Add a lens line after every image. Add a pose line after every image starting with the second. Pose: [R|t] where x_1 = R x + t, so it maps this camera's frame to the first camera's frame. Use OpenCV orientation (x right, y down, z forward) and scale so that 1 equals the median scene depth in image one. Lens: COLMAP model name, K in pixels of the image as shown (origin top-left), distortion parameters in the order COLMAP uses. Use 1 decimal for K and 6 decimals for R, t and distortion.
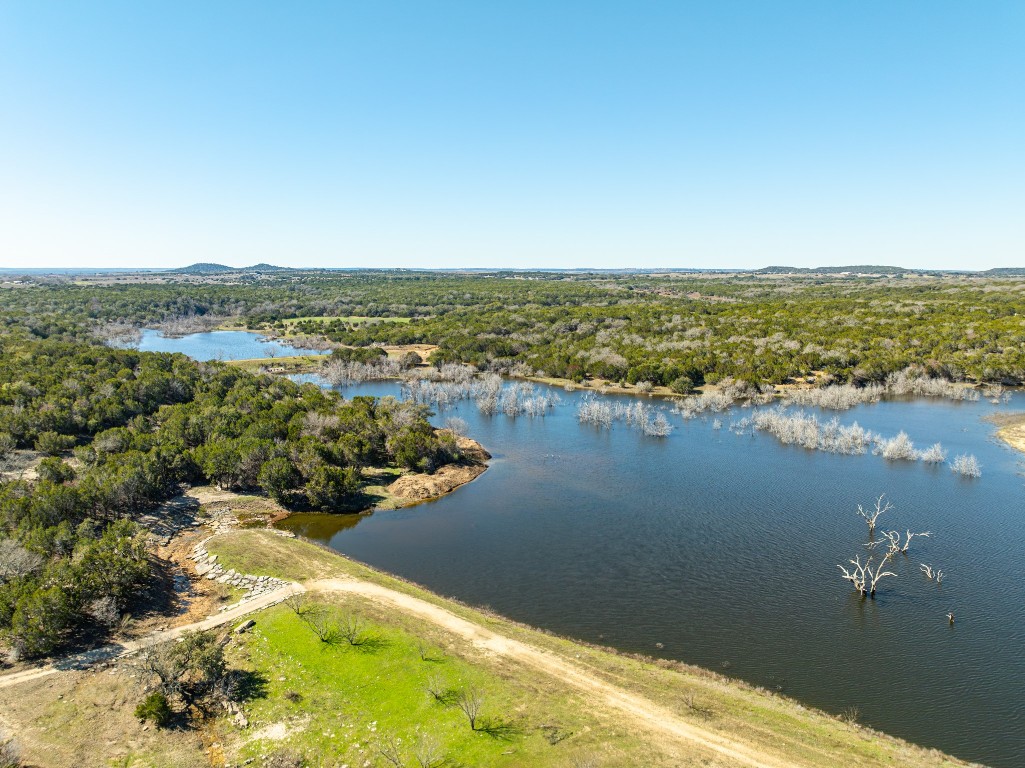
lens RADIAL K [[720.5, 0, 514.5], [0, 720.5, 380.6], [0, 0, 1]] dist [-0.032861, 0.019214]
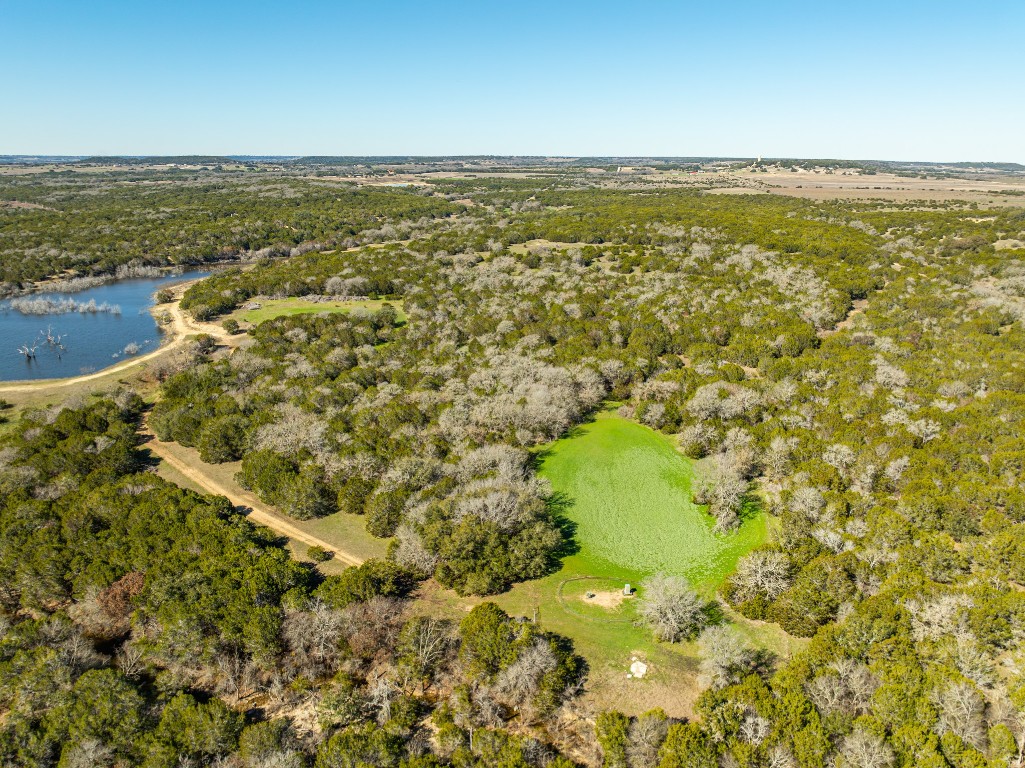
lens RADIAL K [[720.5, 0, 509.1], [0, 720.5, 382.6], [0, 0, 1]] dist [-0.032861, 0.019214]
pose [[0.673313, -0.218775, 0.706249, -0.081302], [0.106180, 0.973930, 0.200467, 0.018989], [-0.731694, -0.059988, 0.678989, -0.847598]]
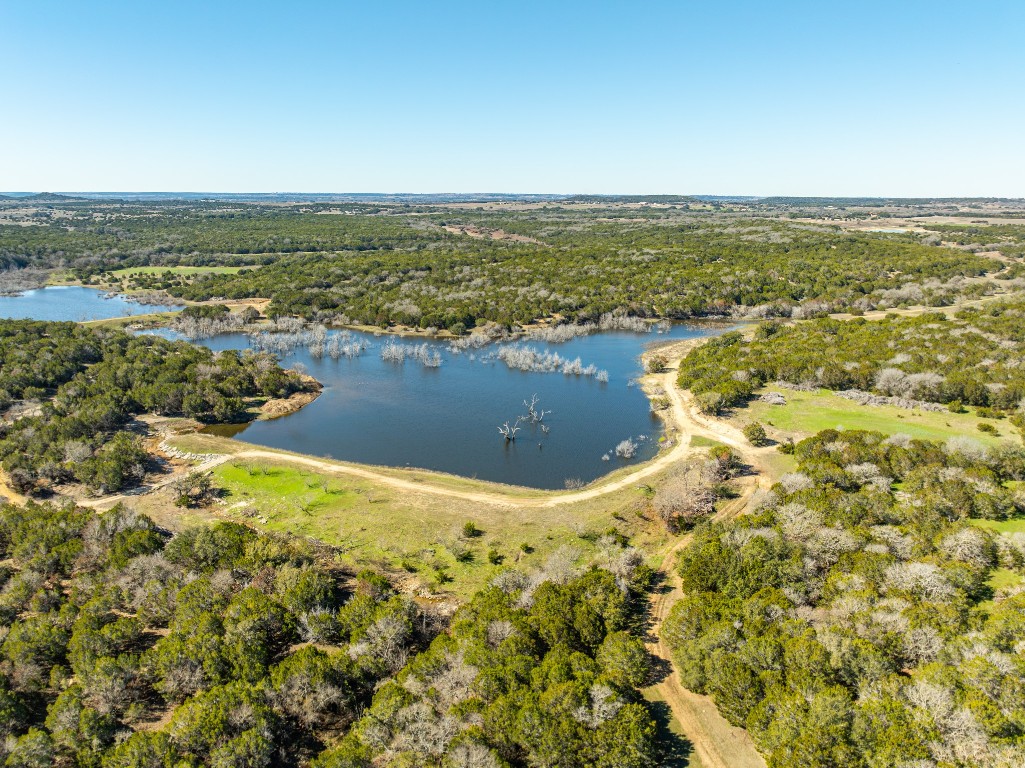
lens RADIAL K [[720.5, 0, 516.4], [0, 720.5, 378.3], [0, 0, 1]] dist [-0.032861, 0.019214]
pose [[0.969978, -0.055132, 0.236860, 0.004049], [0.031142, 0.994105, 0.103856, -0.042991], [-0.241190, -0.093361, 0.965977, -0.430797]]
